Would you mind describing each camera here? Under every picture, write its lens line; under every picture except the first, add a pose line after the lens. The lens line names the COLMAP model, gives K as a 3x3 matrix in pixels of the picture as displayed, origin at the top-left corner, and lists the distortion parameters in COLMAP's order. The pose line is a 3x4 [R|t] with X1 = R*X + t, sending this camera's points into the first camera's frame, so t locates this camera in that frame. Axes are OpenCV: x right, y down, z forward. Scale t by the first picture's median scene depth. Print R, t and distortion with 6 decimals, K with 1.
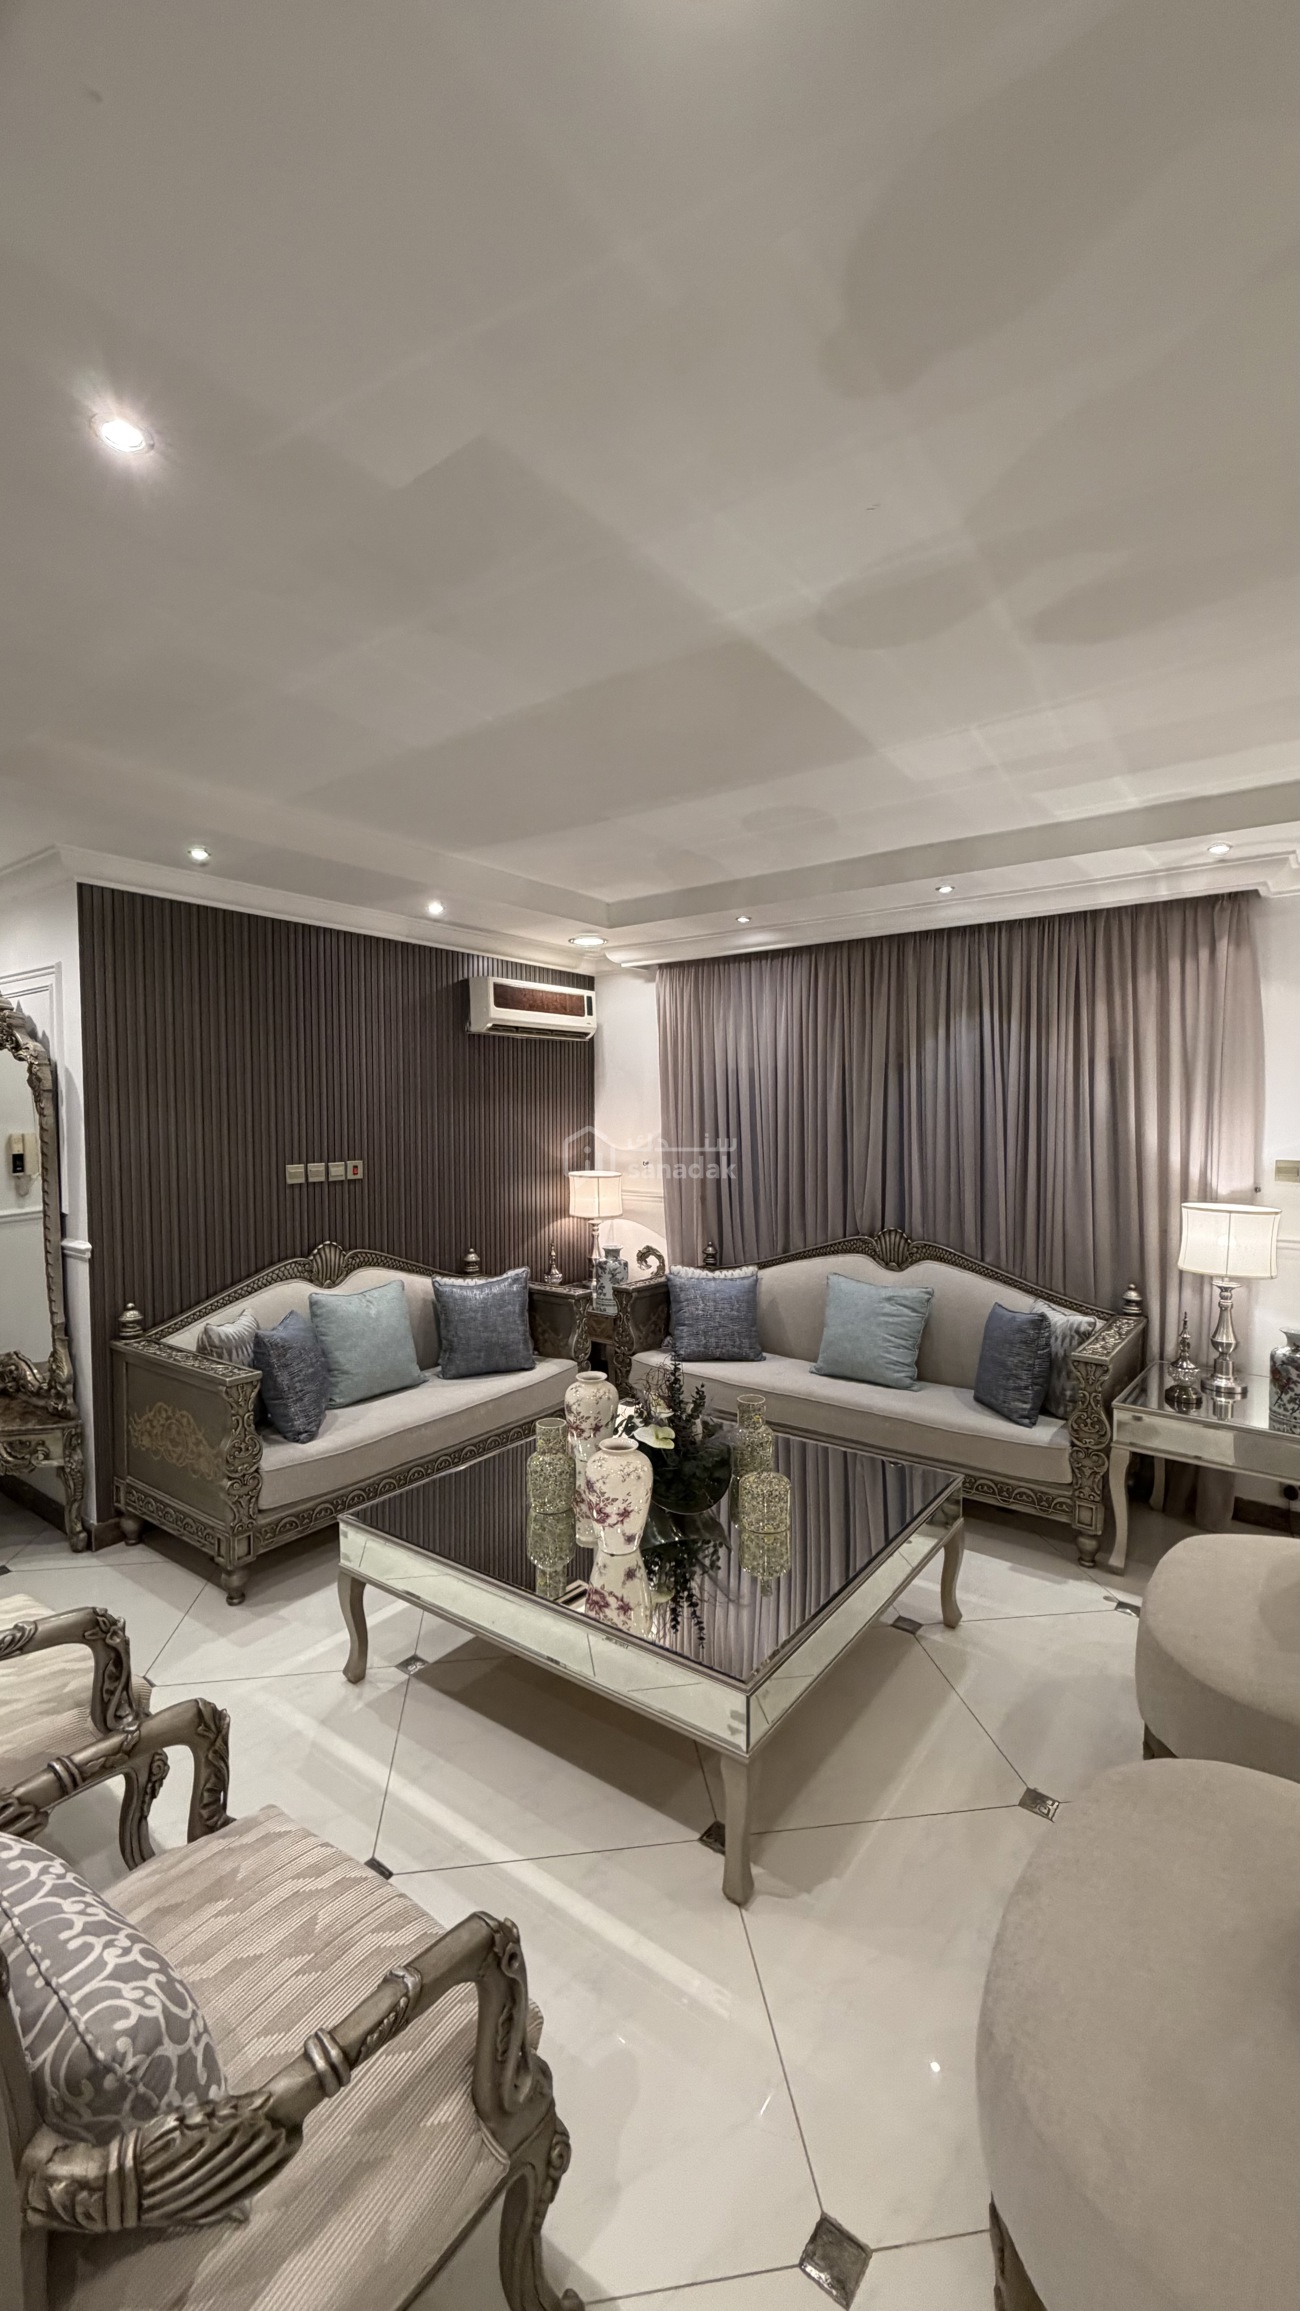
lens RADIAL K [[923.9, 0, 655.1], [0, 923.9, 1138.9], [0, 0, 1]] dist [-0.000796, -0.000031]
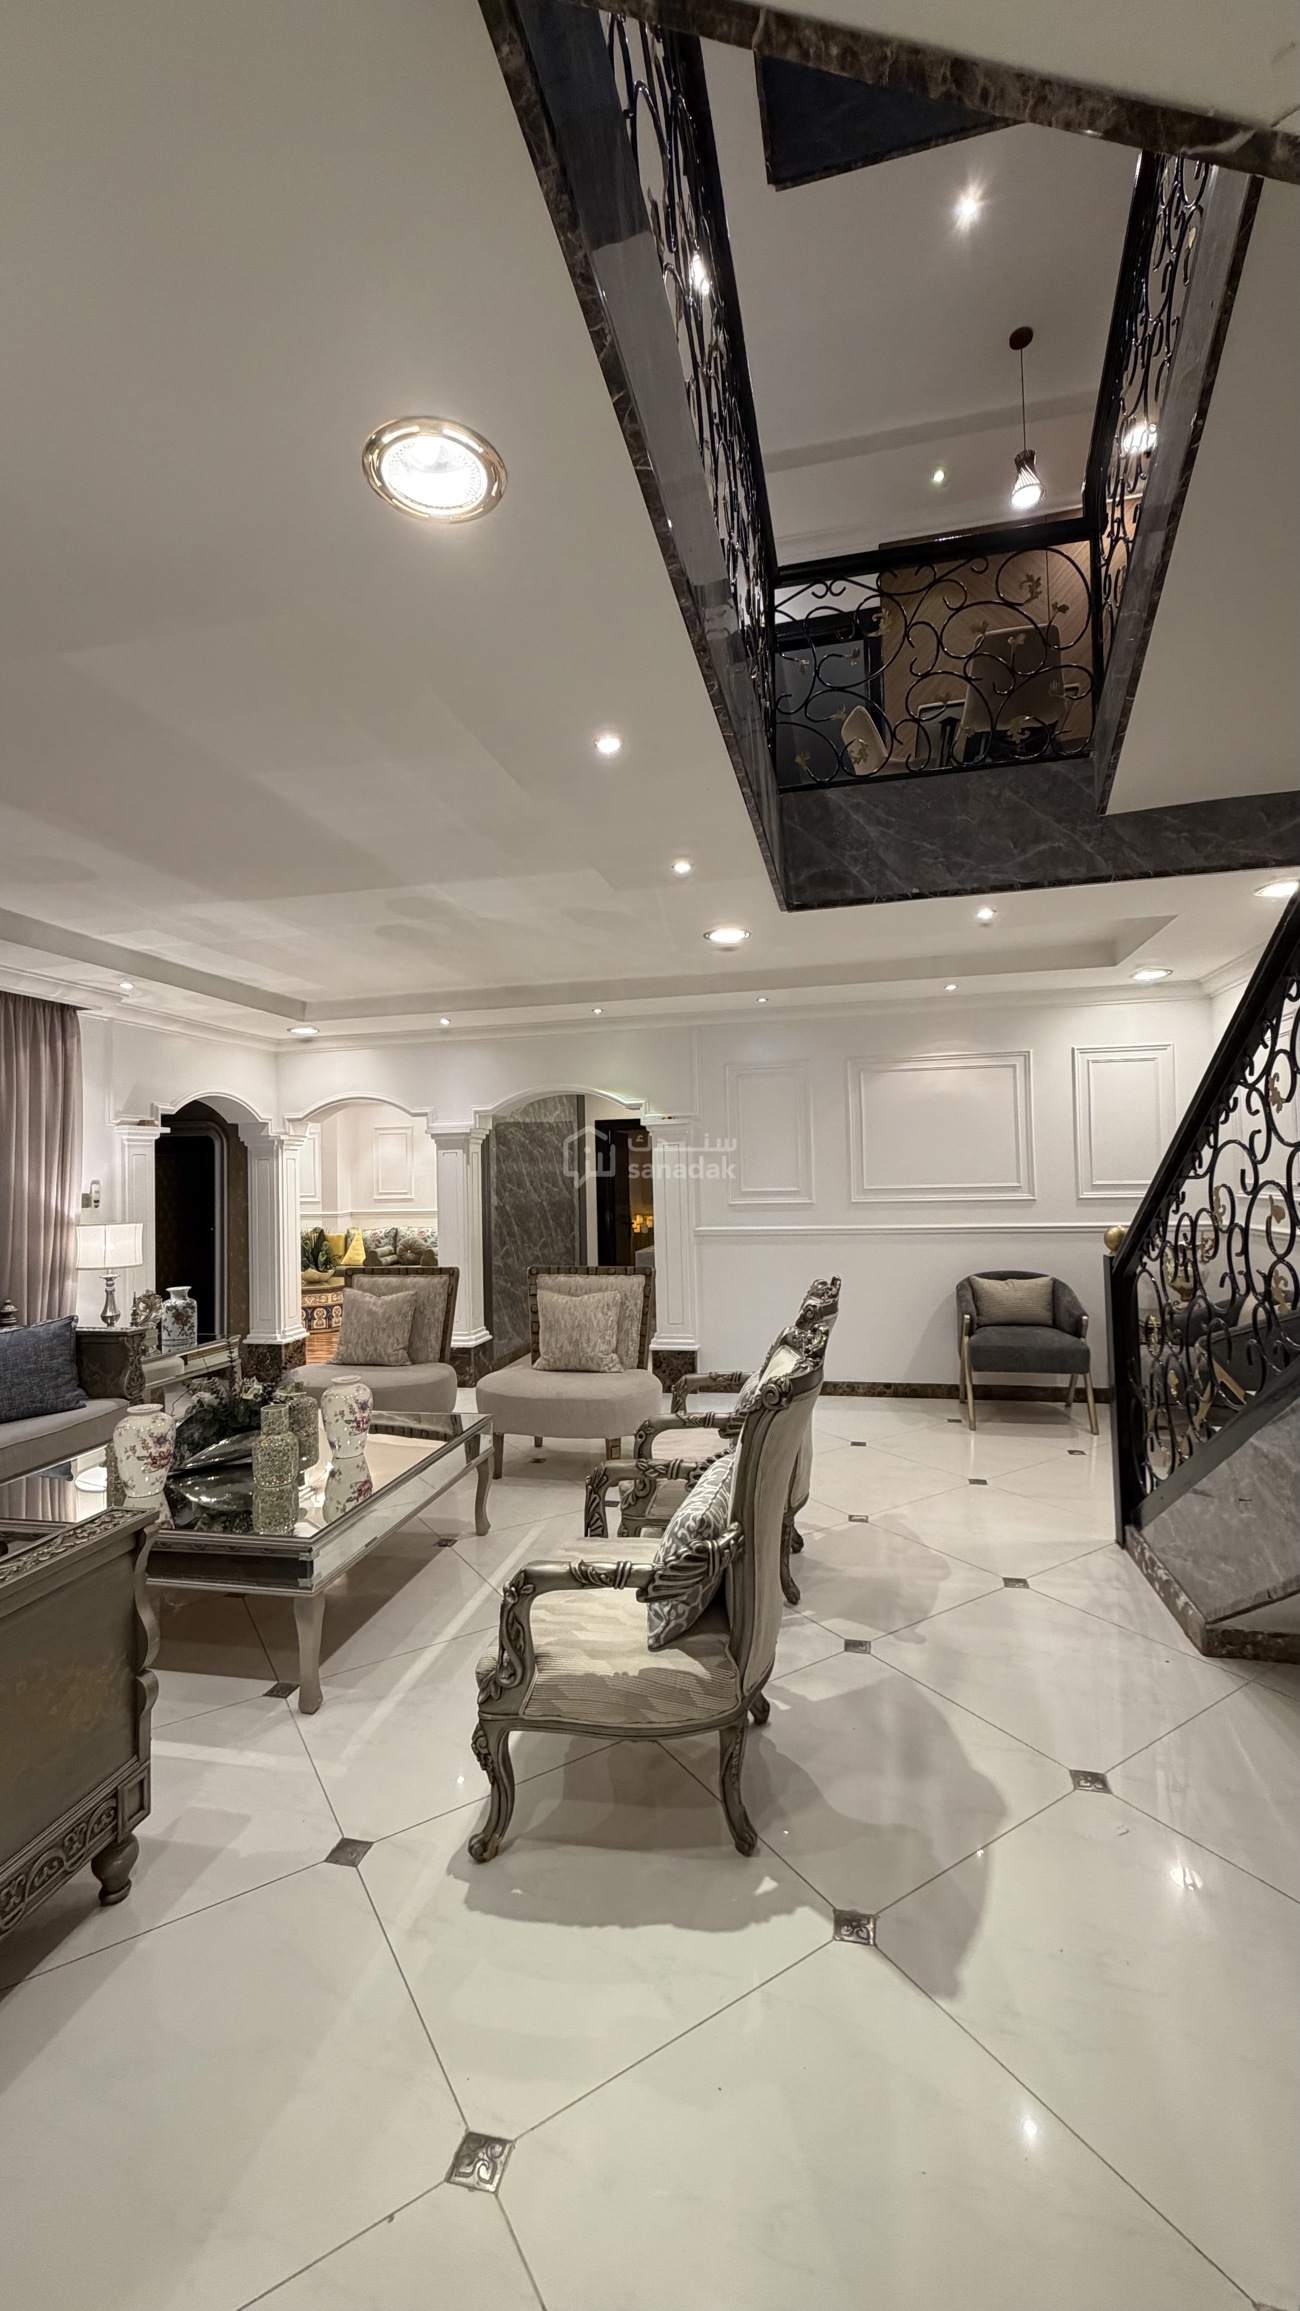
lens RADIAL K [[923.9, 0, 647.4], [0, 923.9, 1154.7], [0, 0, 1]] dist [-0.000796, -0.000031]
pose [[-0.413373, 0.028001, 0.910131, -0.903256], [0.046635, 0.998866, -0.009550, 0.015202], [-0.909367, 0.038496, -0.414210, 0.695149]]
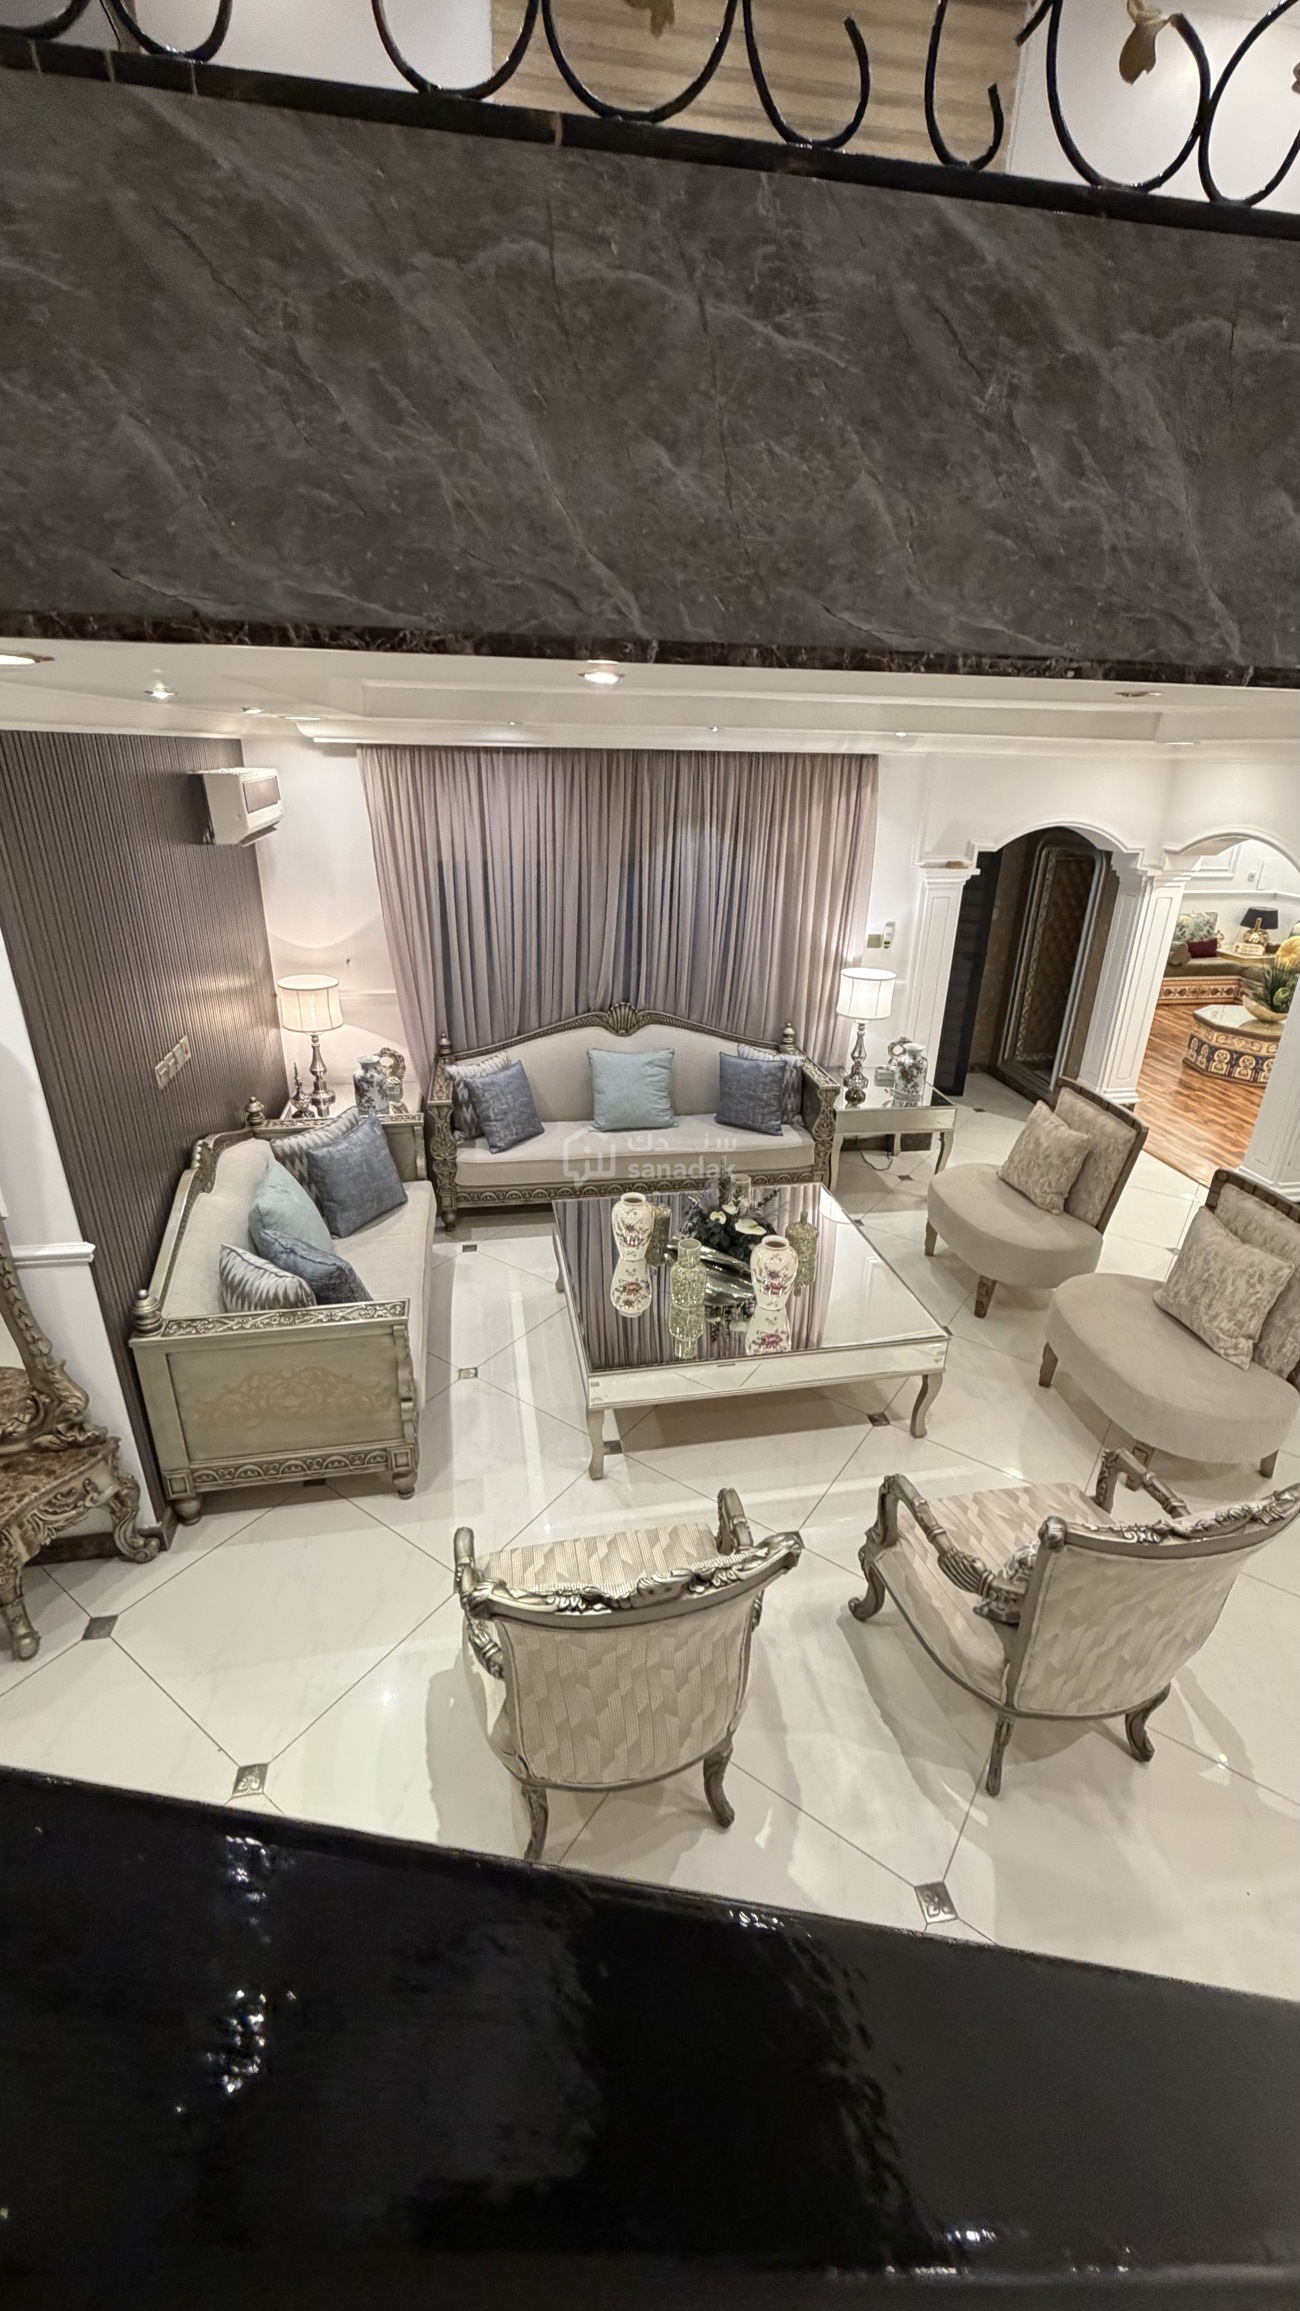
lens RADIAL K [[923.9, 0, 636.9], [0, 923.9, 1132.9], [0, 0, 1]] dist [-0.000796, -0.000031]
pose [[0.683059, -0.268011, 0.679412, -0.676120], [-0.000775, 0.929972, 0.367629, -0.215356], [-0.730363, -0.251639, 0.635018, 0.175019]]
